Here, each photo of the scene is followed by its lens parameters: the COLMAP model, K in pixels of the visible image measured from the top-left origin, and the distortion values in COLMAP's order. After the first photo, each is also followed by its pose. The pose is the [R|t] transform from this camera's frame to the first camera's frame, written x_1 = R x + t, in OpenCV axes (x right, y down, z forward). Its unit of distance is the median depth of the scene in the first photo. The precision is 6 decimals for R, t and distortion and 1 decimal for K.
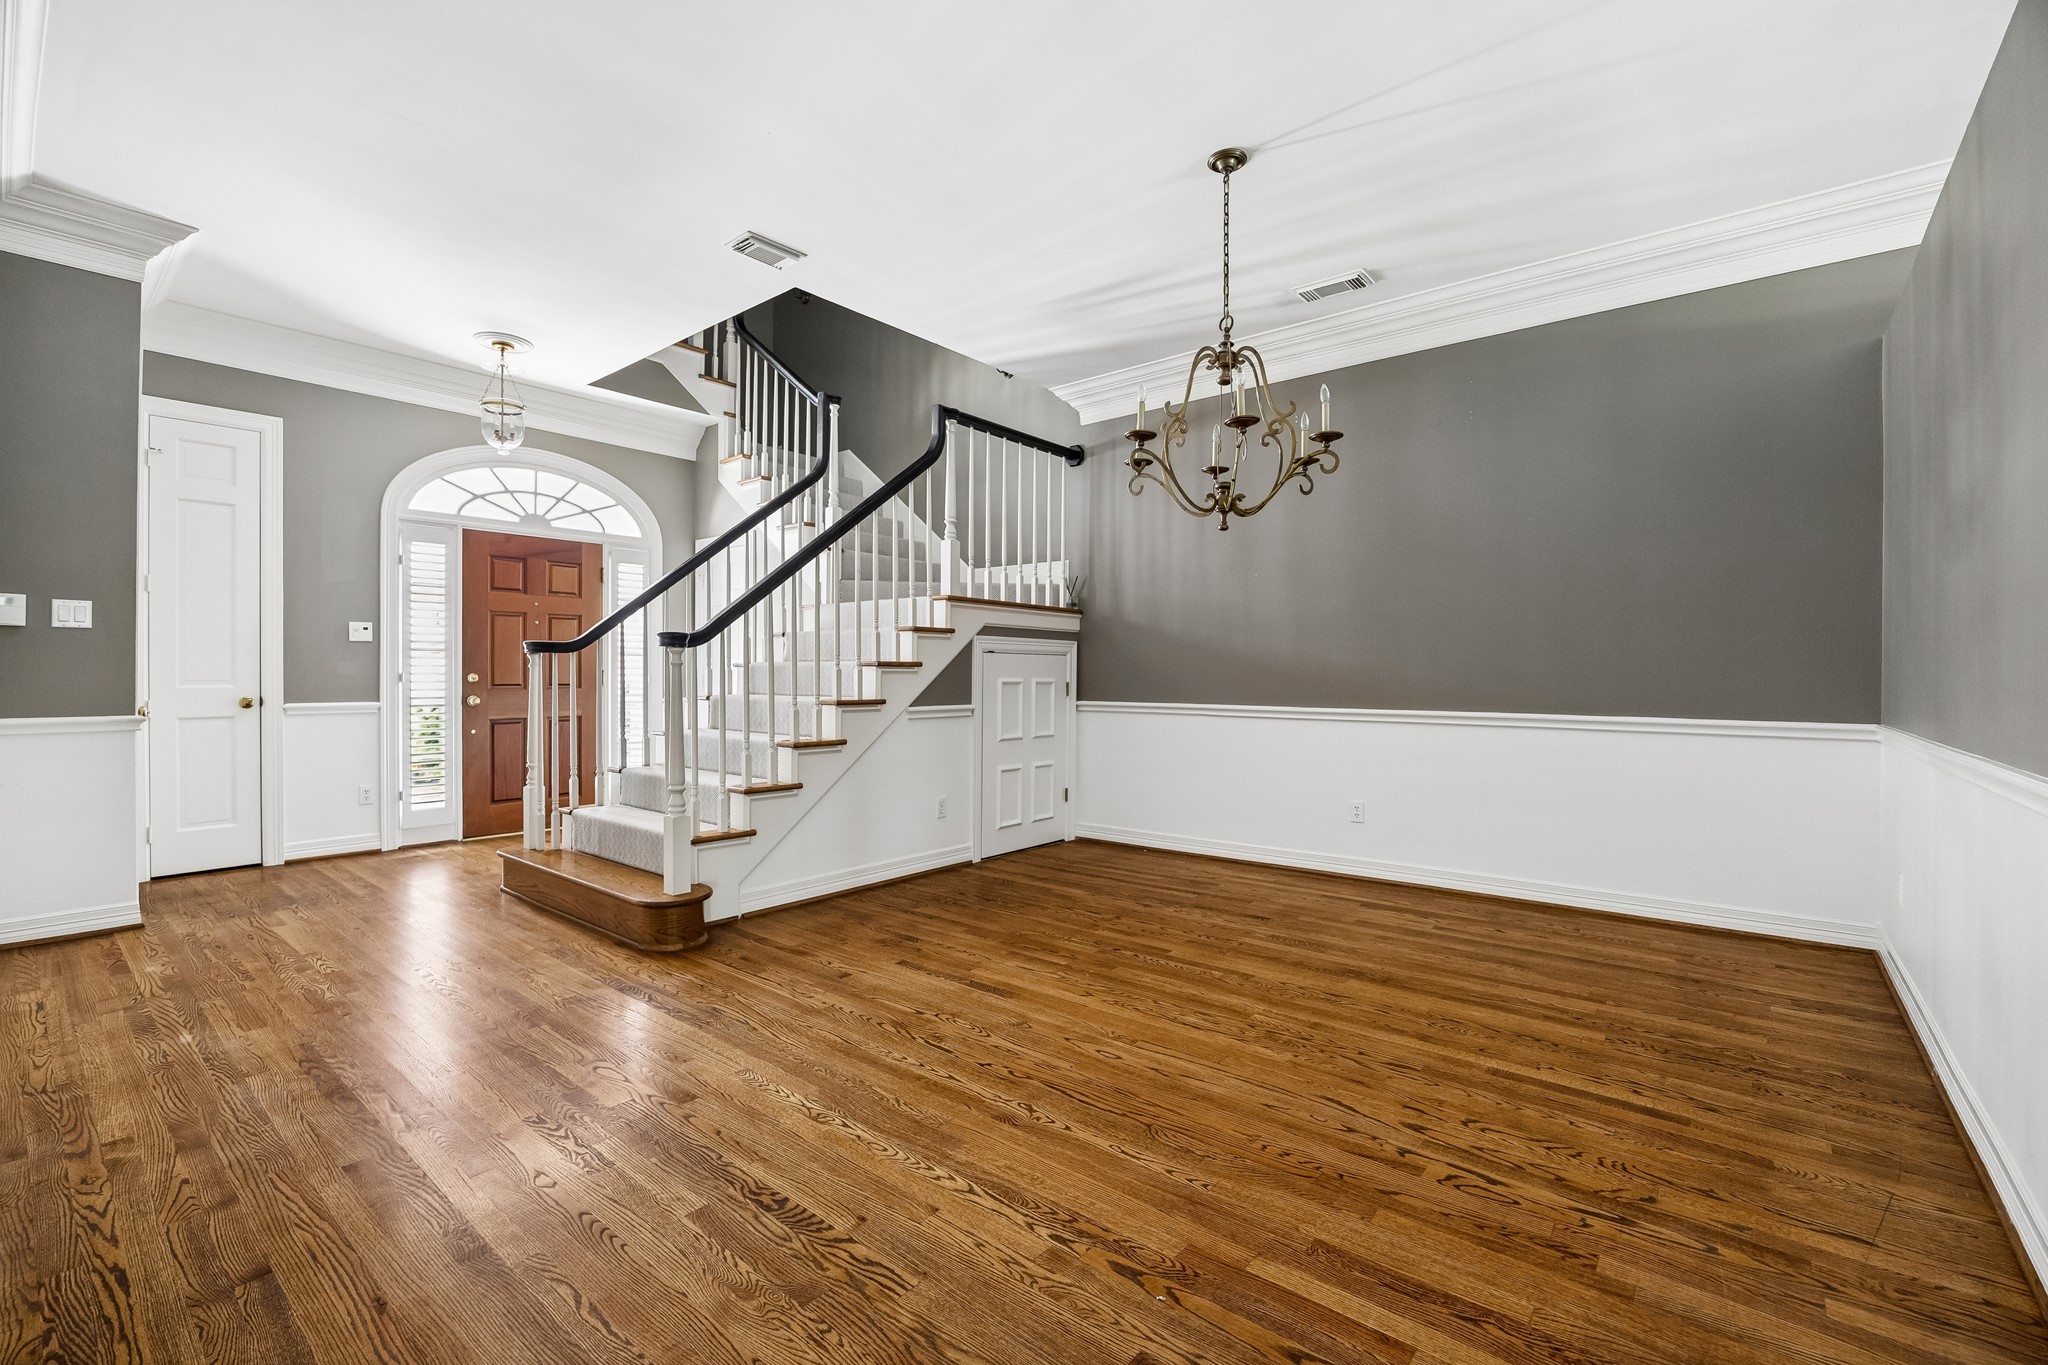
lens RADIAL K [[890.1, 0, 1003.0], [0, 890.1, 681.1], [0, 0, 1]] dist [0.004503, -0.001005]
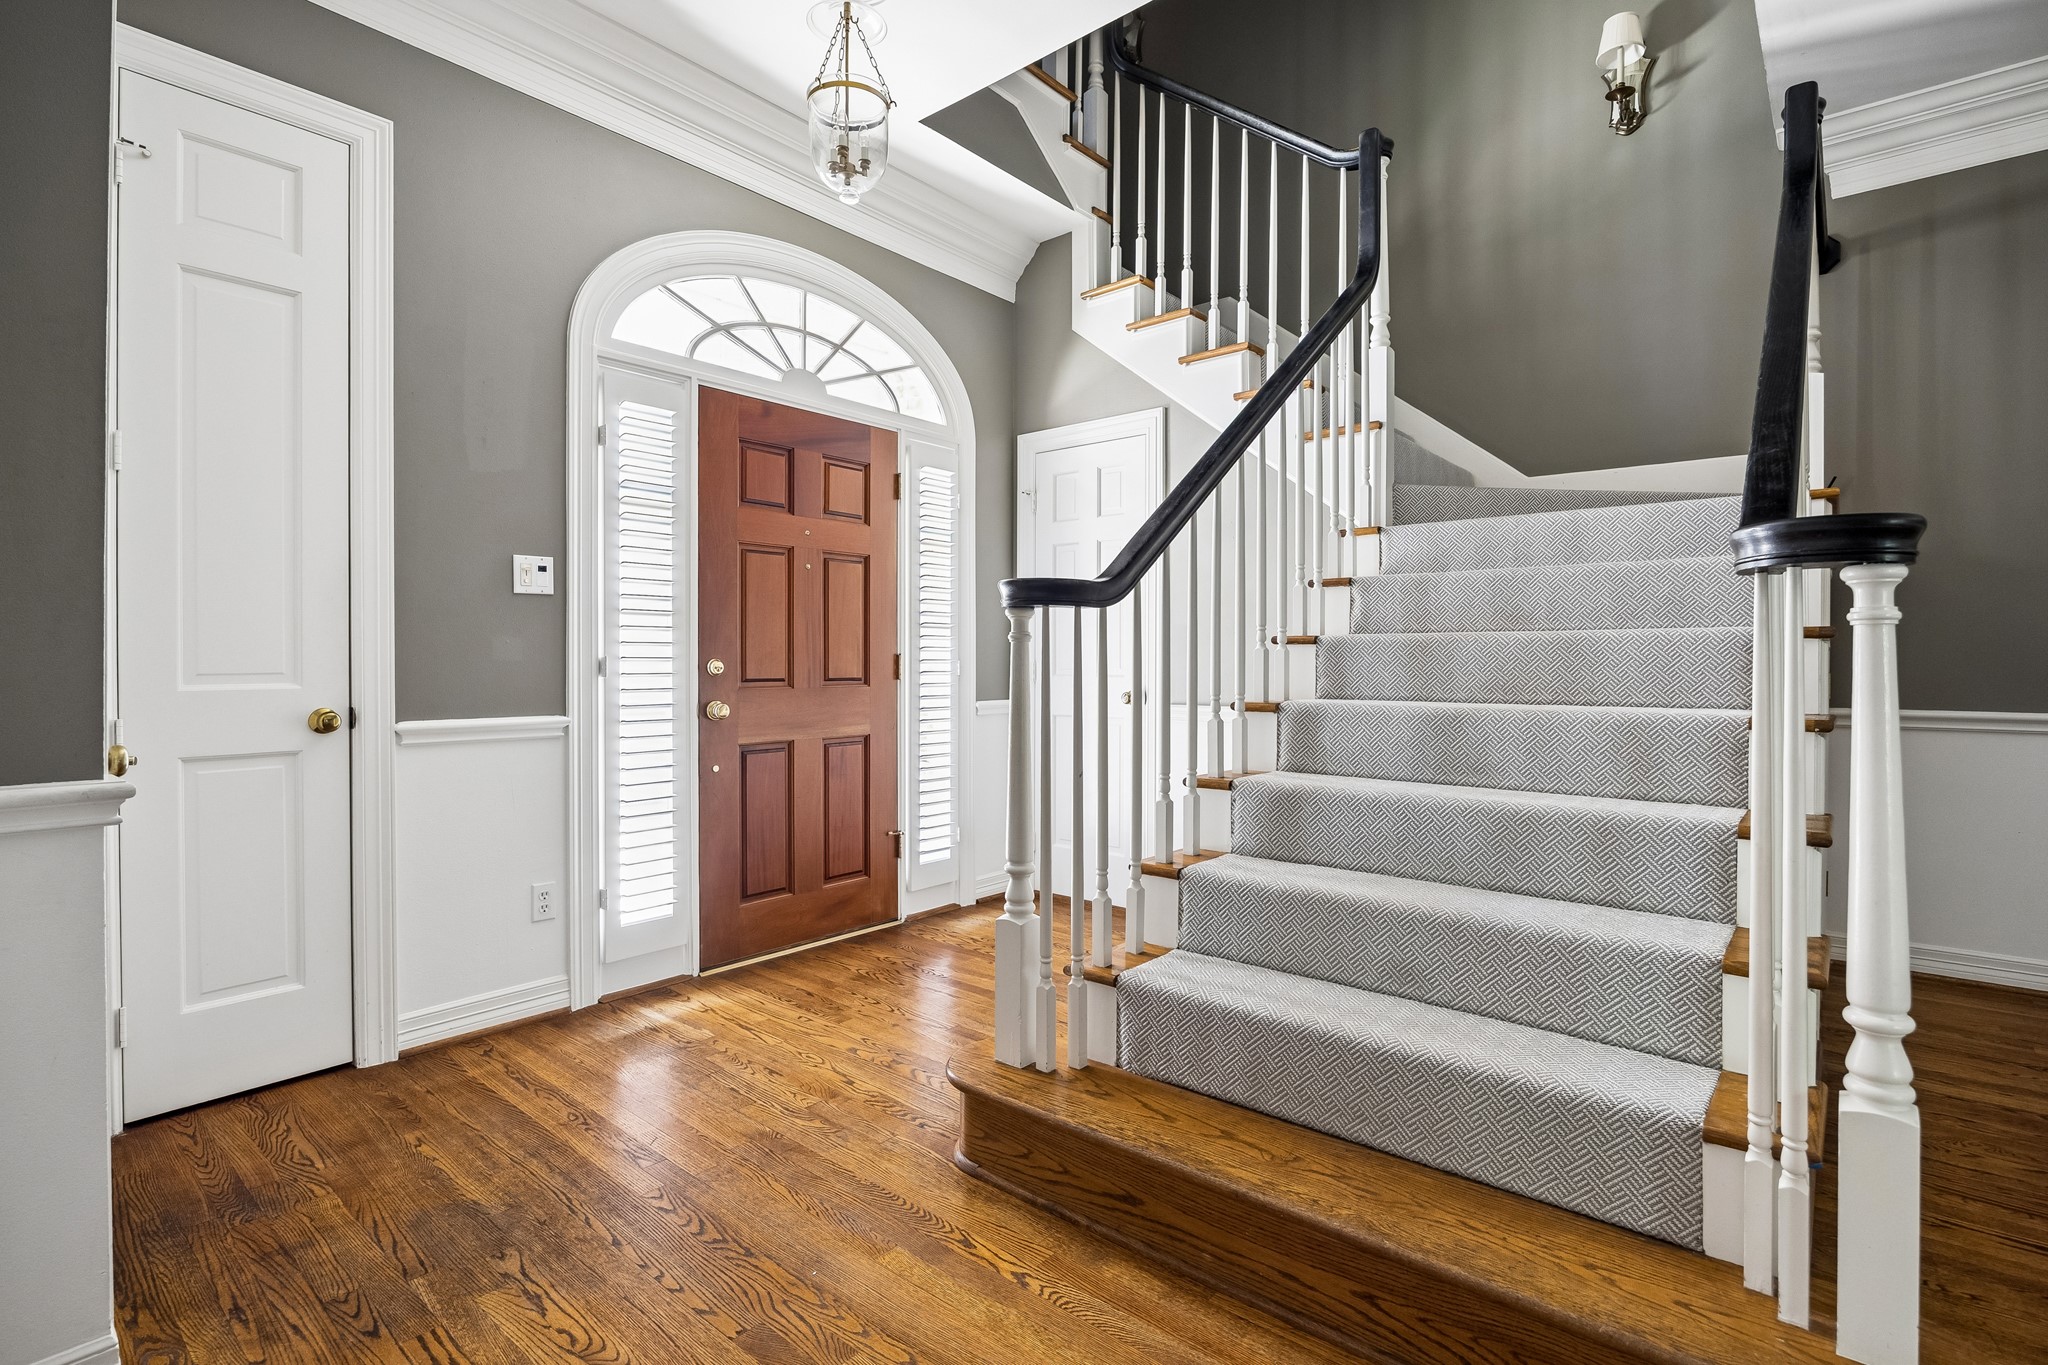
lens RADIAL K [[980.8, 0, 1026.6], [0, 980.8, 667.2], [0, 0, 1]] dist [0.000901, -0.000526]
pose [[0.999943, -0.004642, 0.009651, -0.417052], [0.004671, 0.999985, -0.002986, -0.000783], [-0.009637, 0.003031, 0.999949, 0.415871]]
